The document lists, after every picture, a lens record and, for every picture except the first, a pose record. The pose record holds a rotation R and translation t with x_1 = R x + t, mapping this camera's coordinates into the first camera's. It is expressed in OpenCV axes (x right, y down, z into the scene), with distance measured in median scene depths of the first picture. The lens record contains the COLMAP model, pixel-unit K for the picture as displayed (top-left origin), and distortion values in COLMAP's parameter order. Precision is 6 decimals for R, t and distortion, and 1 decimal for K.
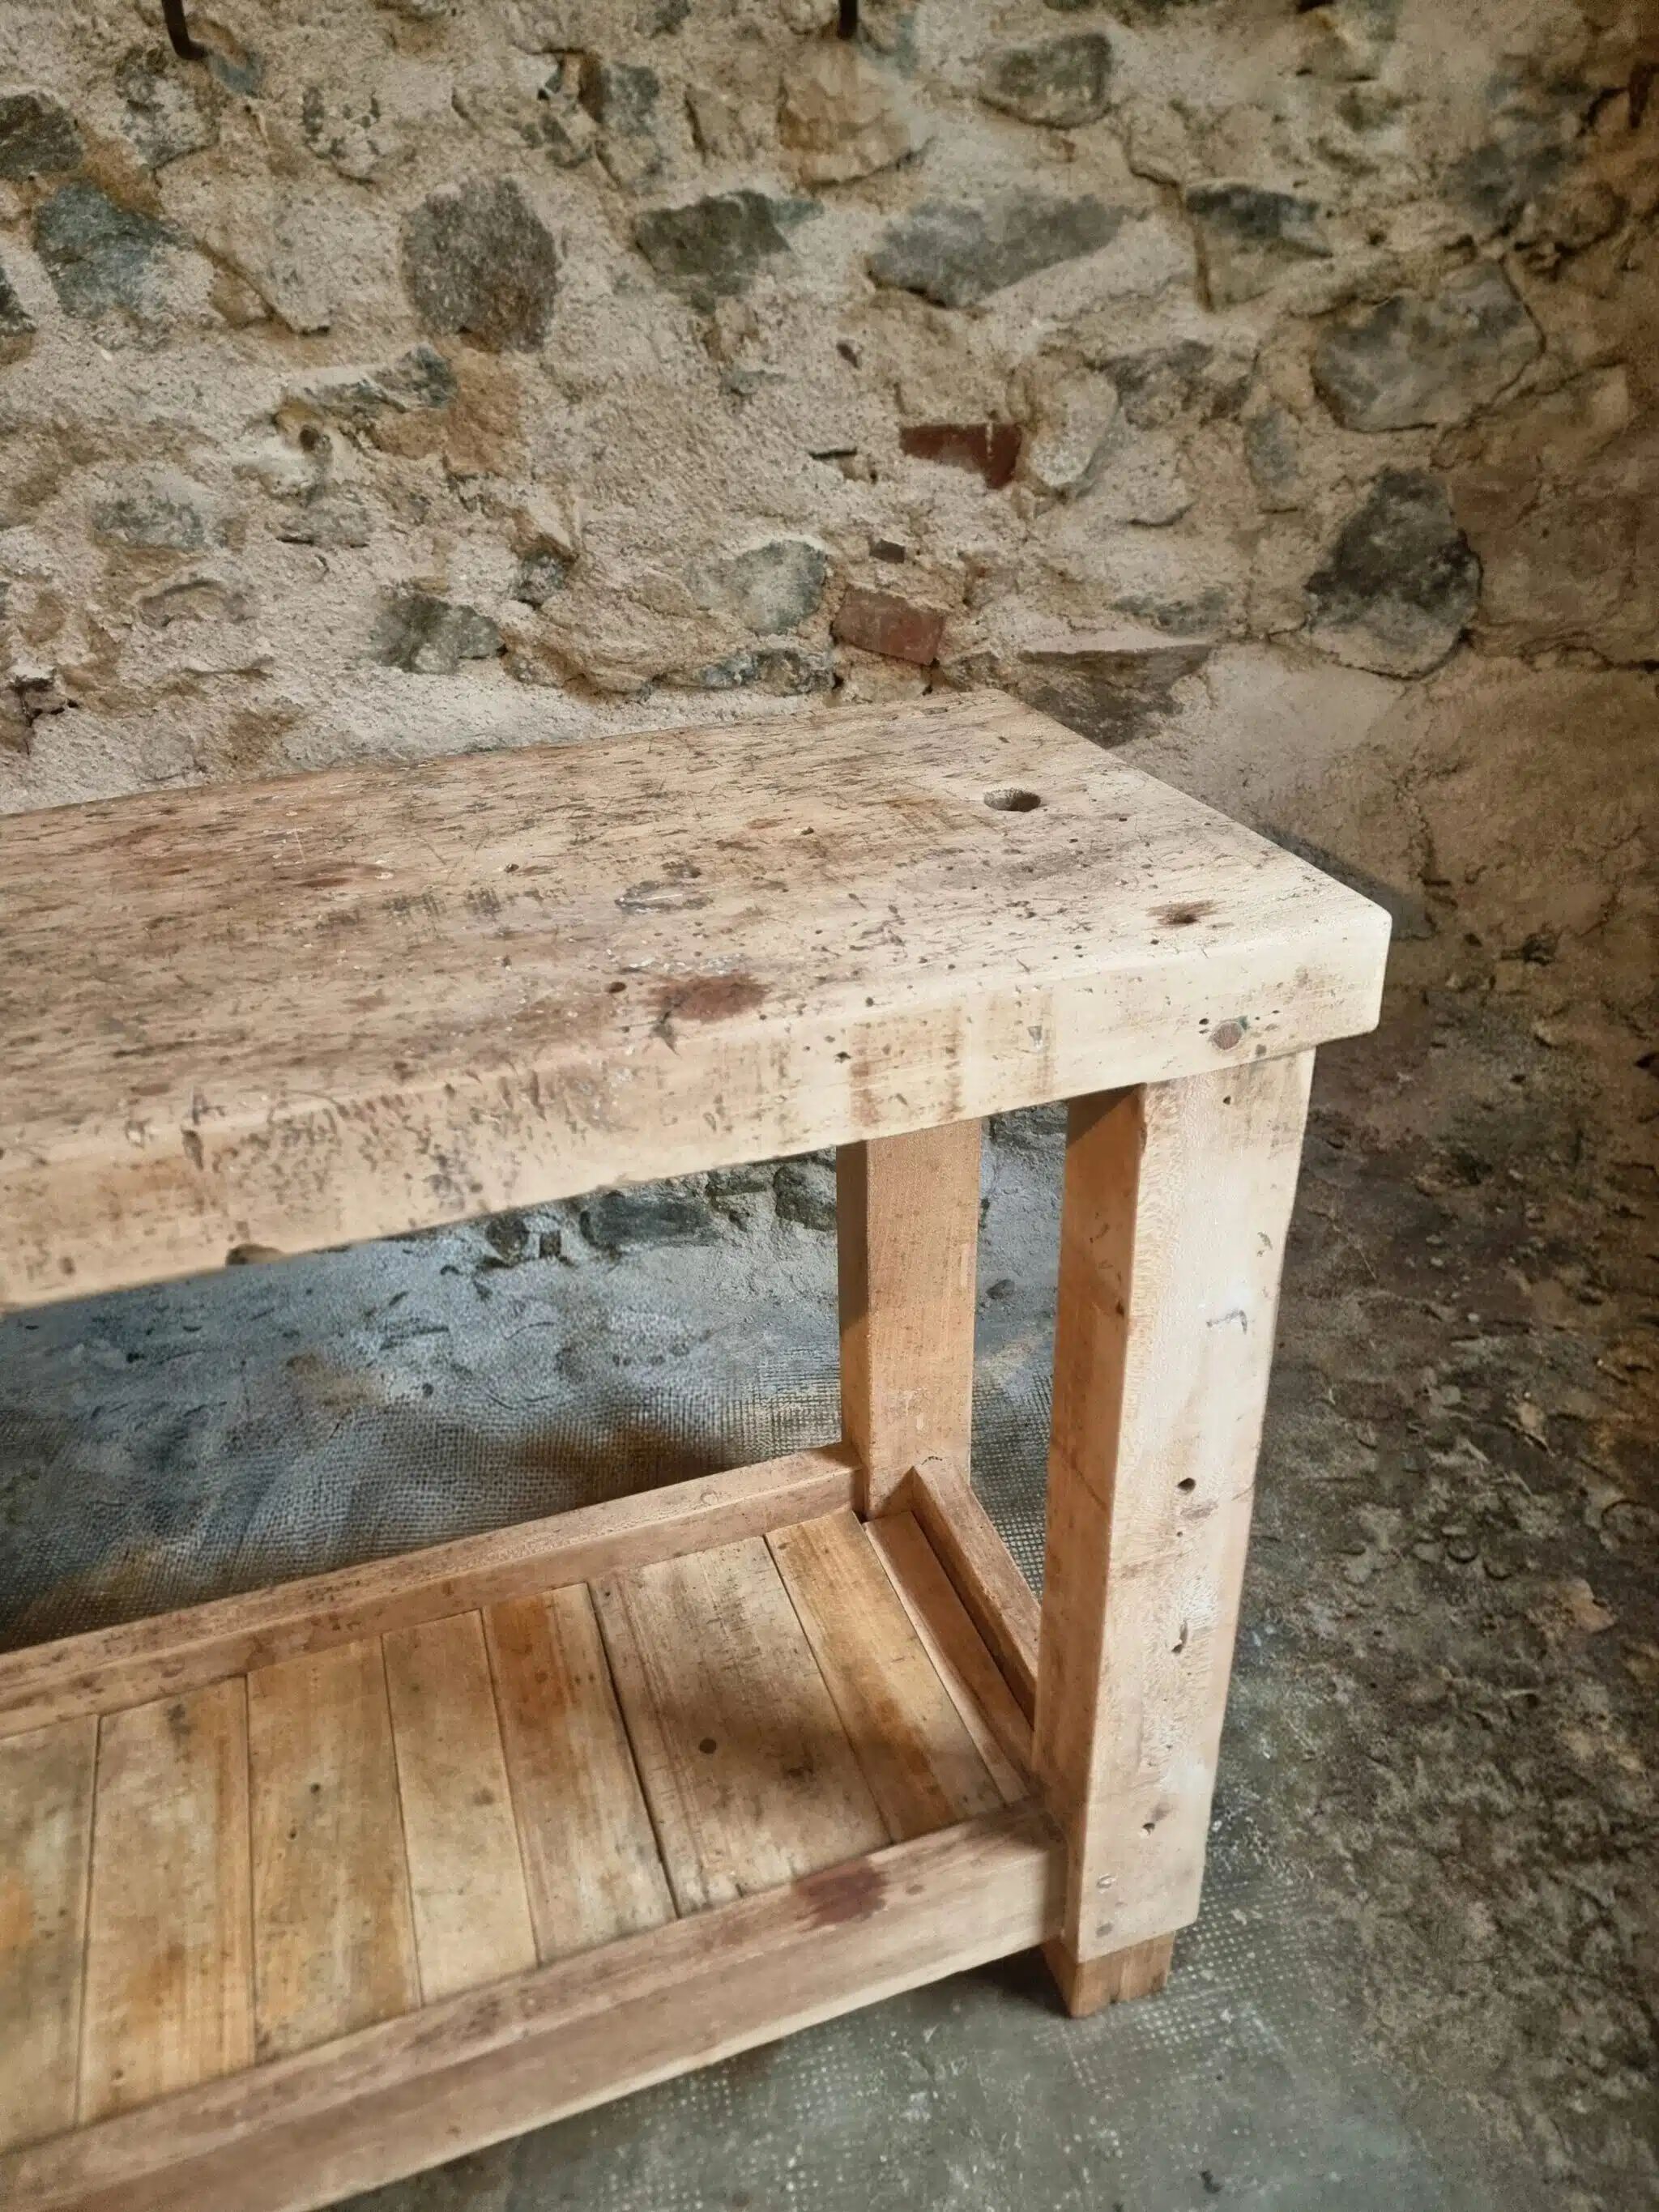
lens RADIAL K [[1554.3, 0, 830.6], [0, 1554.3, 1114.6], [0, 0, 1]] dist [0.069455, -0.066003]
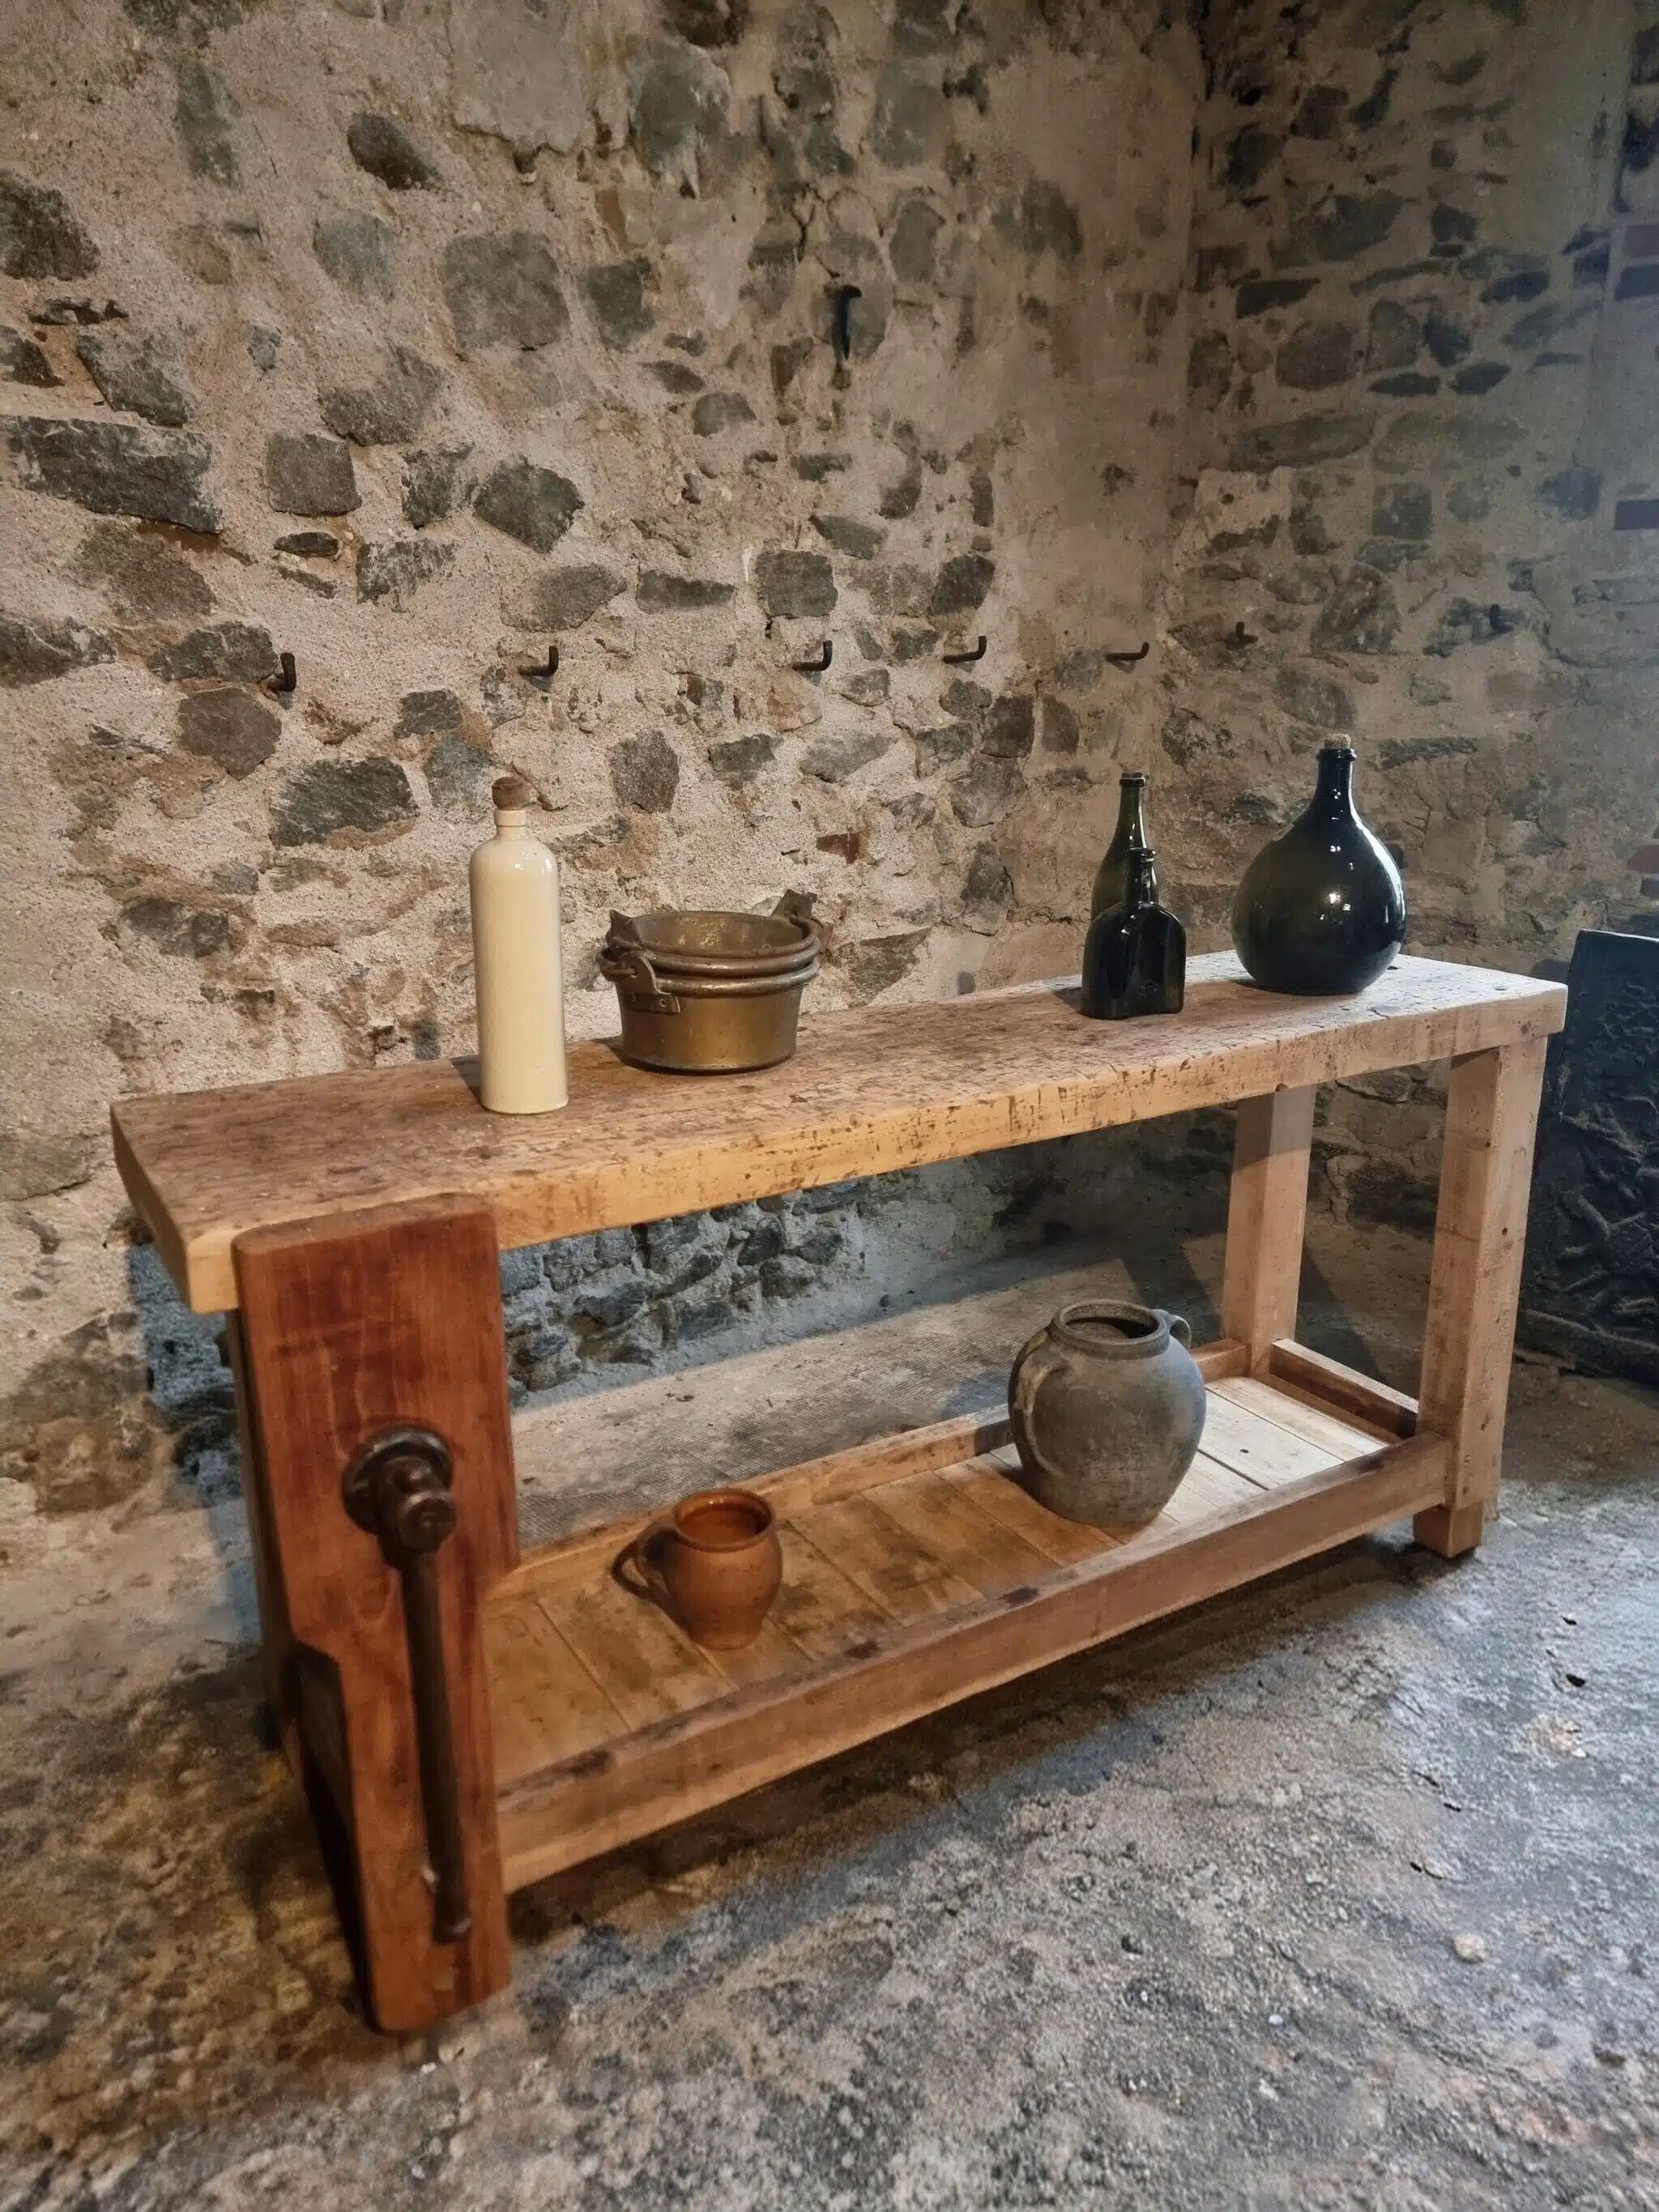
lens RADIAL K [[1560.1, 0, 832.3], [0, 1560.1, 1117.9], [0, 0, 1]] dist [0.093089, -0.082502]
pose [[0.738511, -0.176897, 0.650622, -1.288764], [0.325407, 0.938658, -0.114153, 0.128084], [-0.590518, 0.296021, 0.750773, -0.391100]]
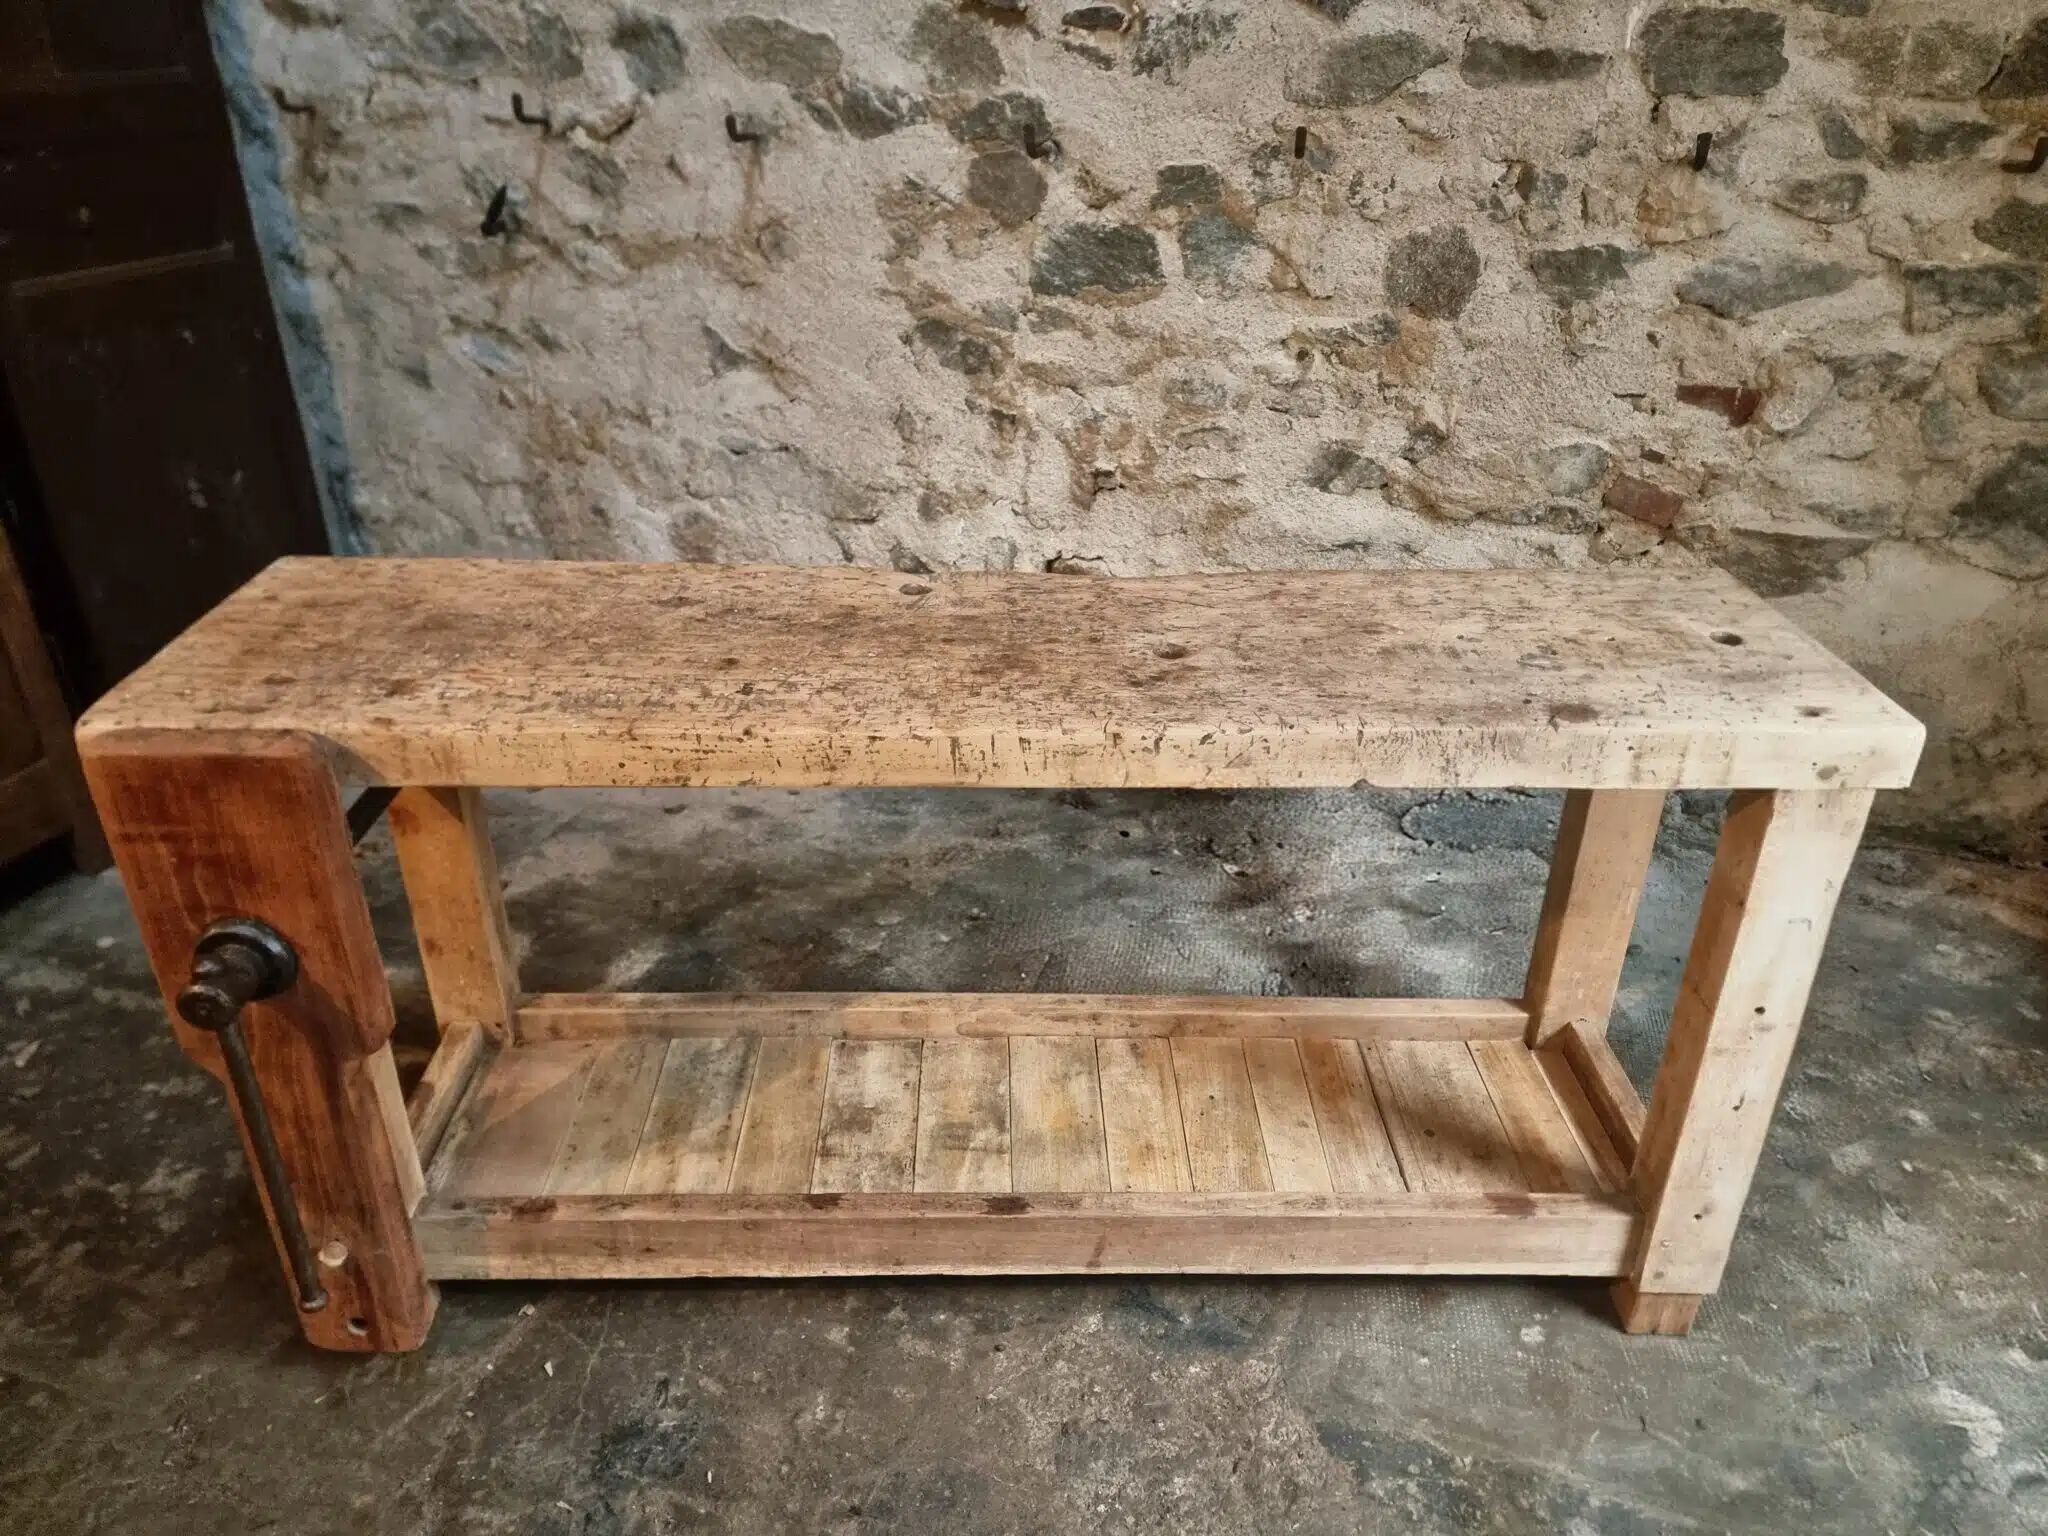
lens RADIAL K [[1452.0, 0, 1028.2], [0, 1452.0, 772.6], [0, 0, 1]] dist [0.078045, -0.073888]
pose [[0.948770, 0.177985, -0.261067, -0.120445], [-0.185721, 0.982590, -0.005056, 0.078913], [0.255622, 0.053282, 0.965307, -0.587914]]
